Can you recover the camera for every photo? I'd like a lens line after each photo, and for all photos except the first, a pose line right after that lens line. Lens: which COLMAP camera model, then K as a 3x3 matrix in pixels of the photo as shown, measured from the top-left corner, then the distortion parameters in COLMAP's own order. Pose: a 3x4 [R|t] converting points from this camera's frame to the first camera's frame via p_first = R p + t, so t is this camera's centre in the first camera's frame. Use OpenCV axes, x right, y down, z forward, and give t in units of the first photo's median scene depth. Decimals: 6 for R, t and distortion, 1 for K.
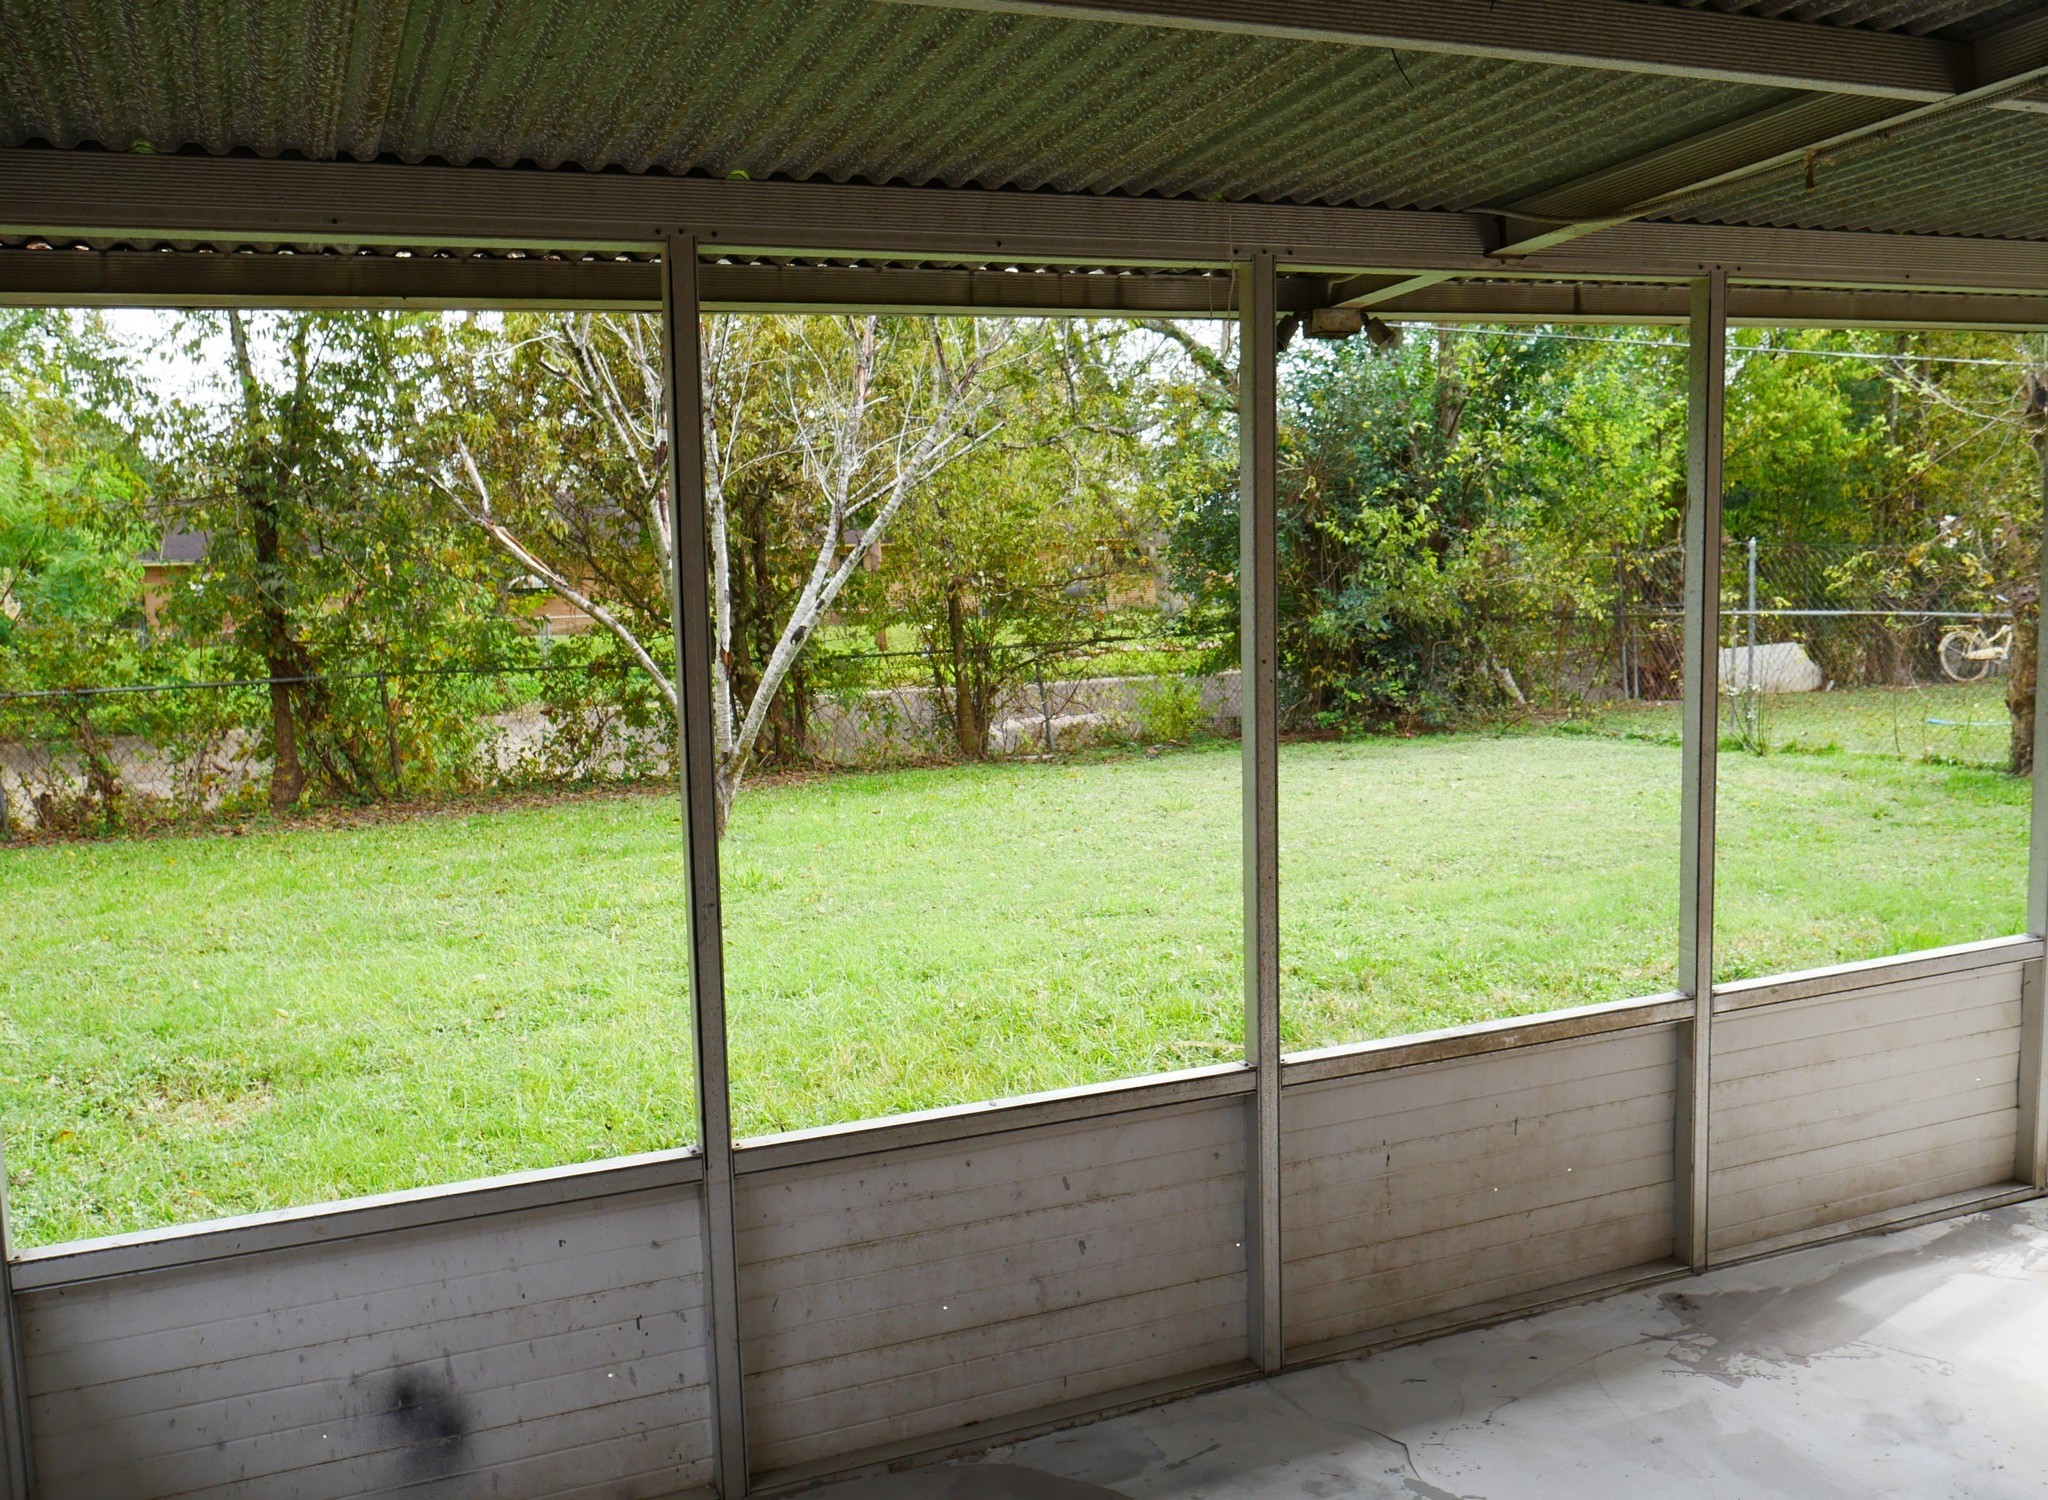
lens RADIAL K [[1692.1, 0, 1023.8], [0, 1692.1, 787.2], [0, 0, 1]] dist [-0.001952, -0.003964]
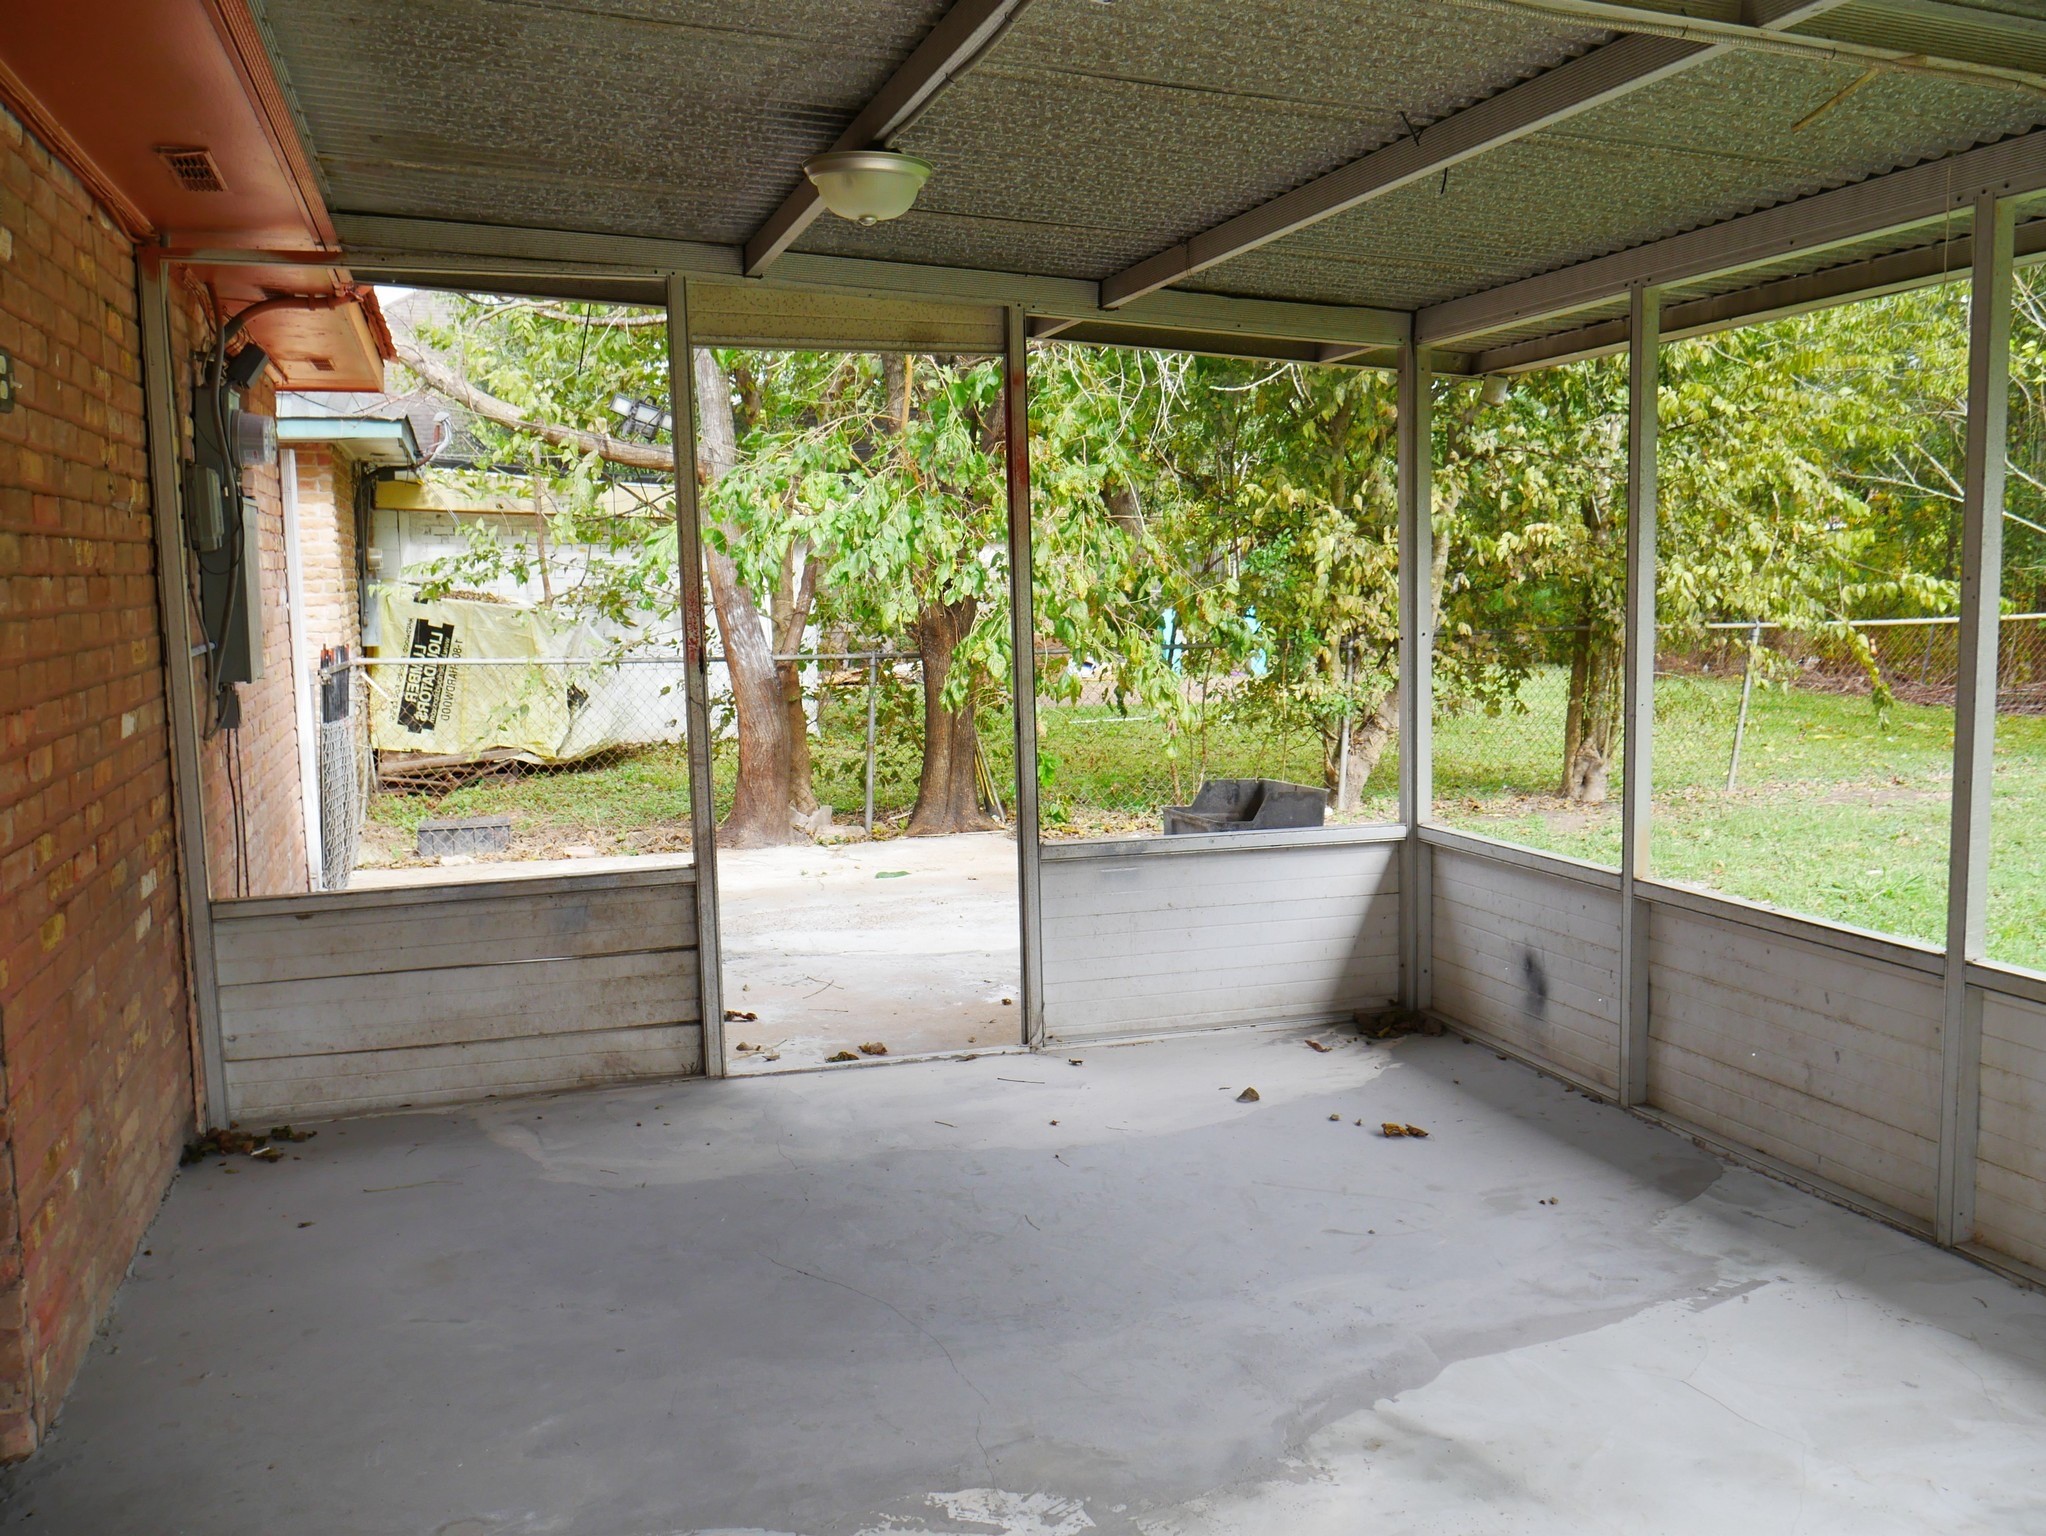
lens RADIAL K [[1699.6, 0, 1023.0], [0, 1699.6, 768.0], [0, 0, 1]] dist [-0.036905, 0.014977]
pose [[-0.097982, 0.138158, -0.985551, 1.311625], [-0.070525, 0.986863, 0.145354, -0.065721], [0.992686, 0.083748, -0.086951, 0.545650]]
